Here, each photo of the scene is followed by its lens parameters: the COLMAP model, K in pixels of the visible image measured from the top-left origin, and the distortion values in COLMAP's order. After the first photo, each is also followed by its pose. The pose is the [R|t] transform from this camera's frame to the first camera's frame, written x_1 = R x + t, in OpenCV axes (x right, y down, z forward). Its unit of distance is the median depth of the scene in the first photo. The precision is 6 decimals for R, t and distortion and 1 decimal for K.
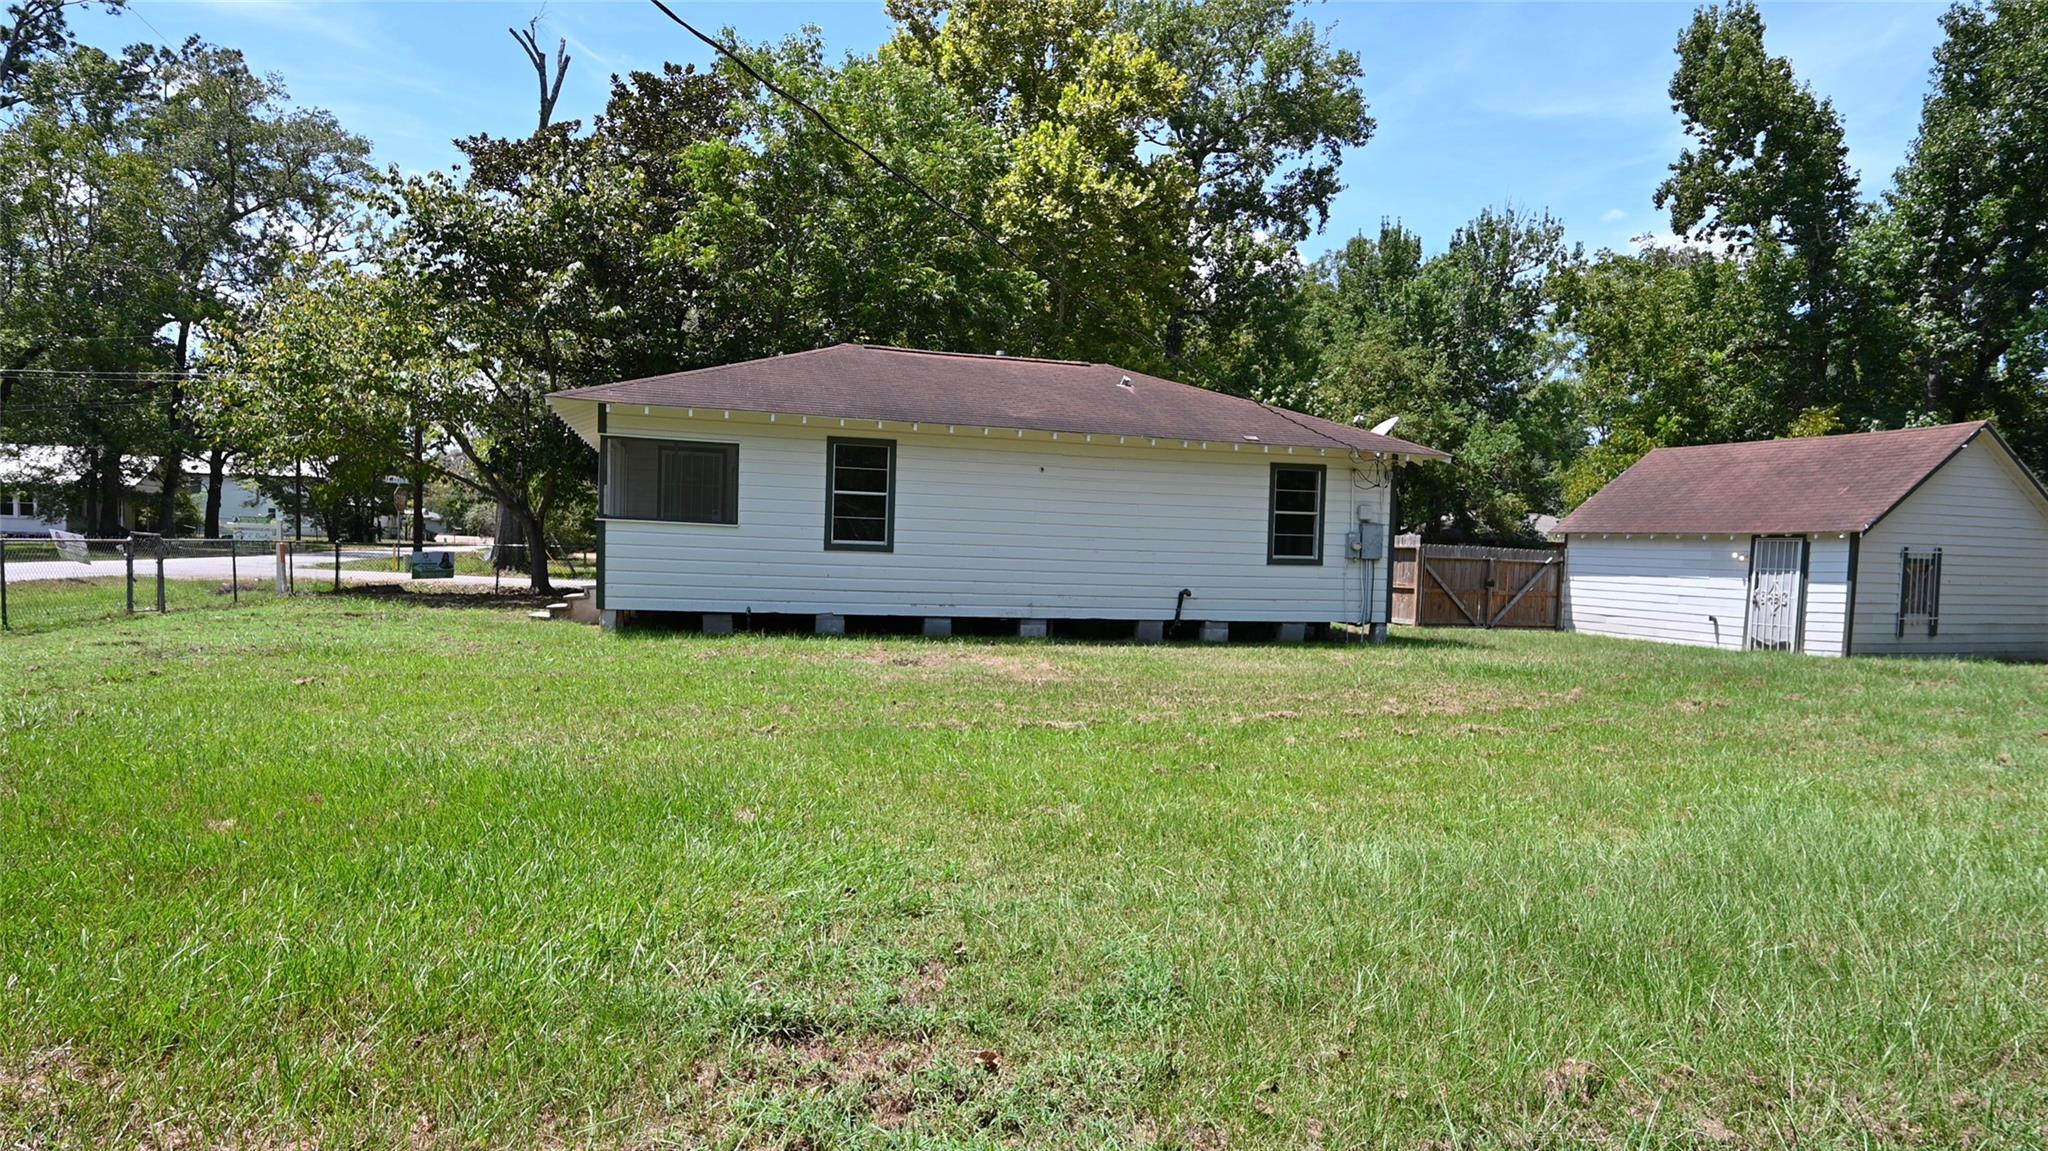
lens RADIAL K [[1192.6, 0, 1023.3], [0, 1192.6, 615.0], [0, 0, 1]] dist [-0.002021, -0.001163]
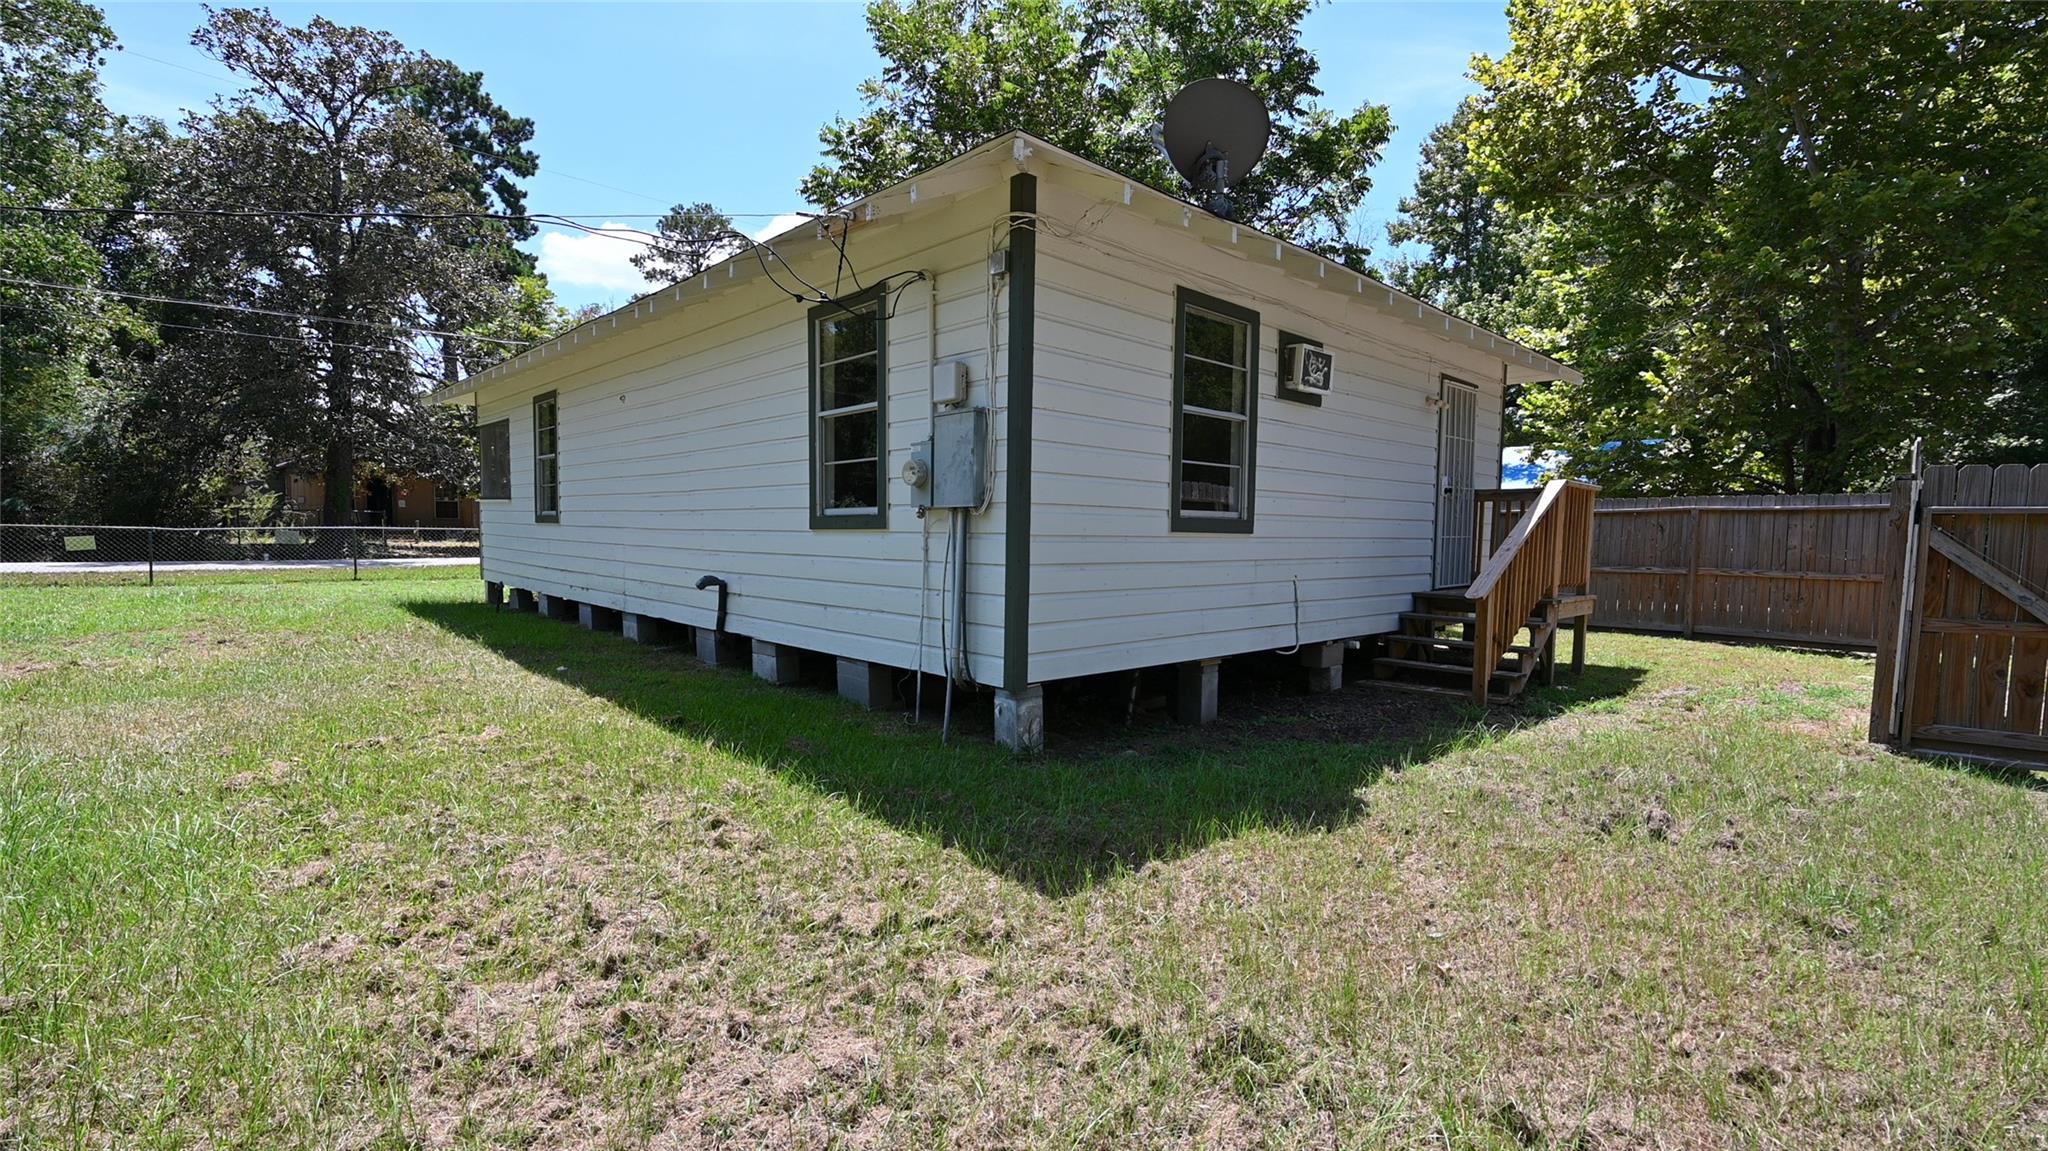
lens RADIAL K [[898.2, 0, 1024.7], [0, 898.2, 565.6], [0, 0, 1]] dist [-0.000934, 0.000349]
pose [[0.465163, 0.010874, -0.885158, 0.483676], [-0.042102, 0.999065, -0.009851, -0.024071], [0.884223, 0.041849, 0.465185, 0.792503]]
